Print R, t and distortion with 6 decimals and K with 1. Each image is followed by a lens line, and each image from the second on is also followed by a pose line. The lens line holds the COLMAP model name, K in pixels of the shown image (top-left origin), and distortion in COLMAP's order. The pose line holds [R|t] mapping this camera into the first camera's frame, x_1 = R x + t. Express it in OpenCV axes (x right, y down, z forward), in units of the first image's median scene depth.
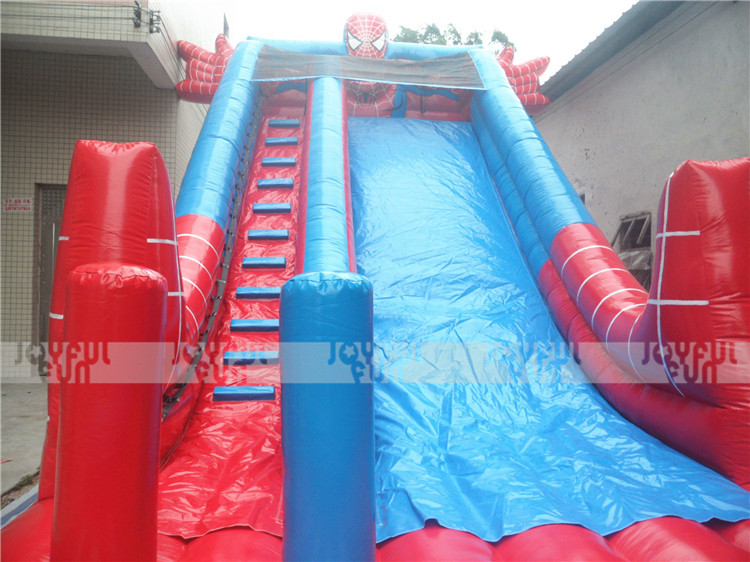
lens RADIAL K [[593.6, 0, 375.0], [0, 593.6, 281.0], [0, 0, 1]] dist [-0.034730, 0.012060]
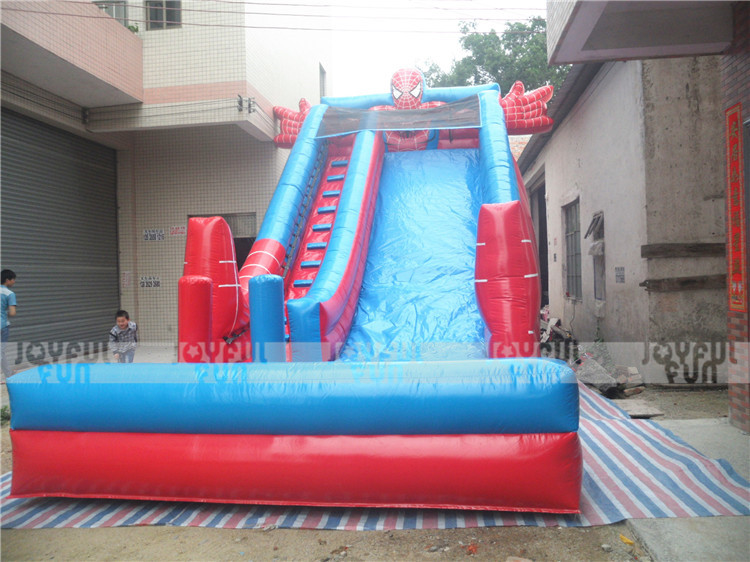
lens RADIAL K [[589.4, 0, 375.0], [0, 589.4, 281.0], [0, 0, 1]] dist [-0.039611, 0.003572]
pose [[0.969647, -0.038159, -0.241515, 0.280207], [0.043229, 0.998941, 0.015728, -0.002974], [0.240659, -0.025691, 0.970270, -0.397010]]
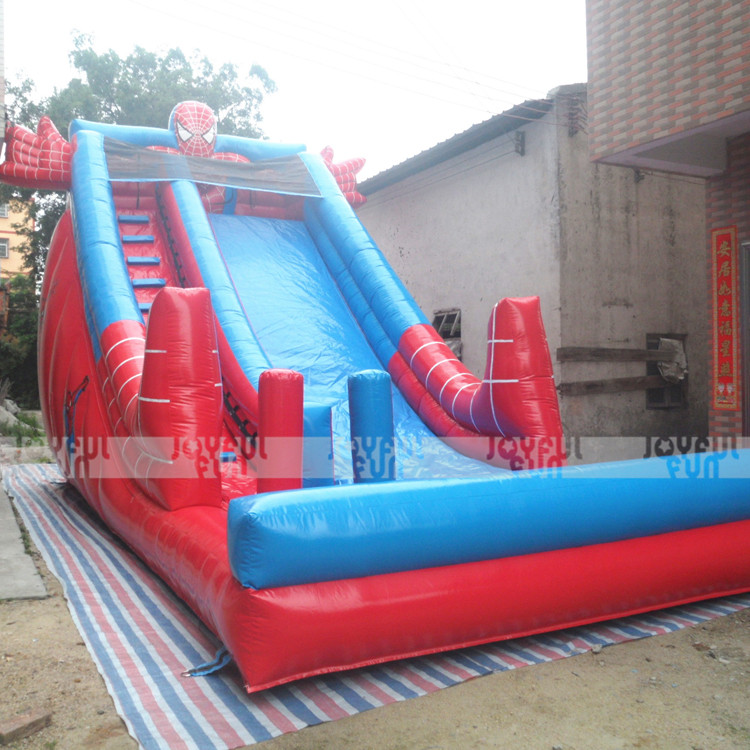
lens RADIAL K [[791.3, 0, 334.5], [0, 791.3, 371.6], [0, 0, 1]] dist [-0.041618, 0.011714]
pose [[0.945875, -0.024211, 0.323627, -0.299523], [0.021846, 0.999701, 0.010939, -0.011805], [-0.323795, -0.003277, 0.946121, -0.442174]]
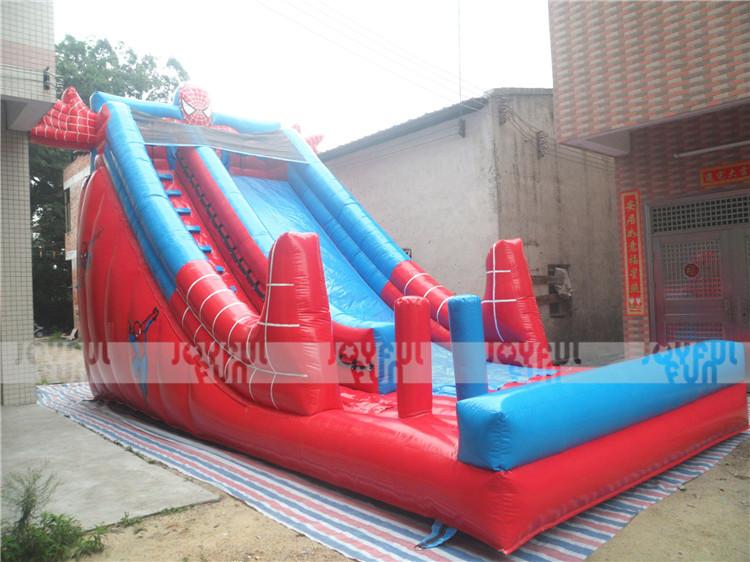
lens RADIAL K [[593.6, 0, 375.0], [0, 593.6, 281.0], [0, 0, 1]] dist [-0.034730, 0.012060]
pose [[0.824540, -0.036160, 0.564647, -0.535833], [0.048116, 0.998822, -0.006298, -0.022314], [-0.563754, 0.032361, 0.825309, -0.287624]]
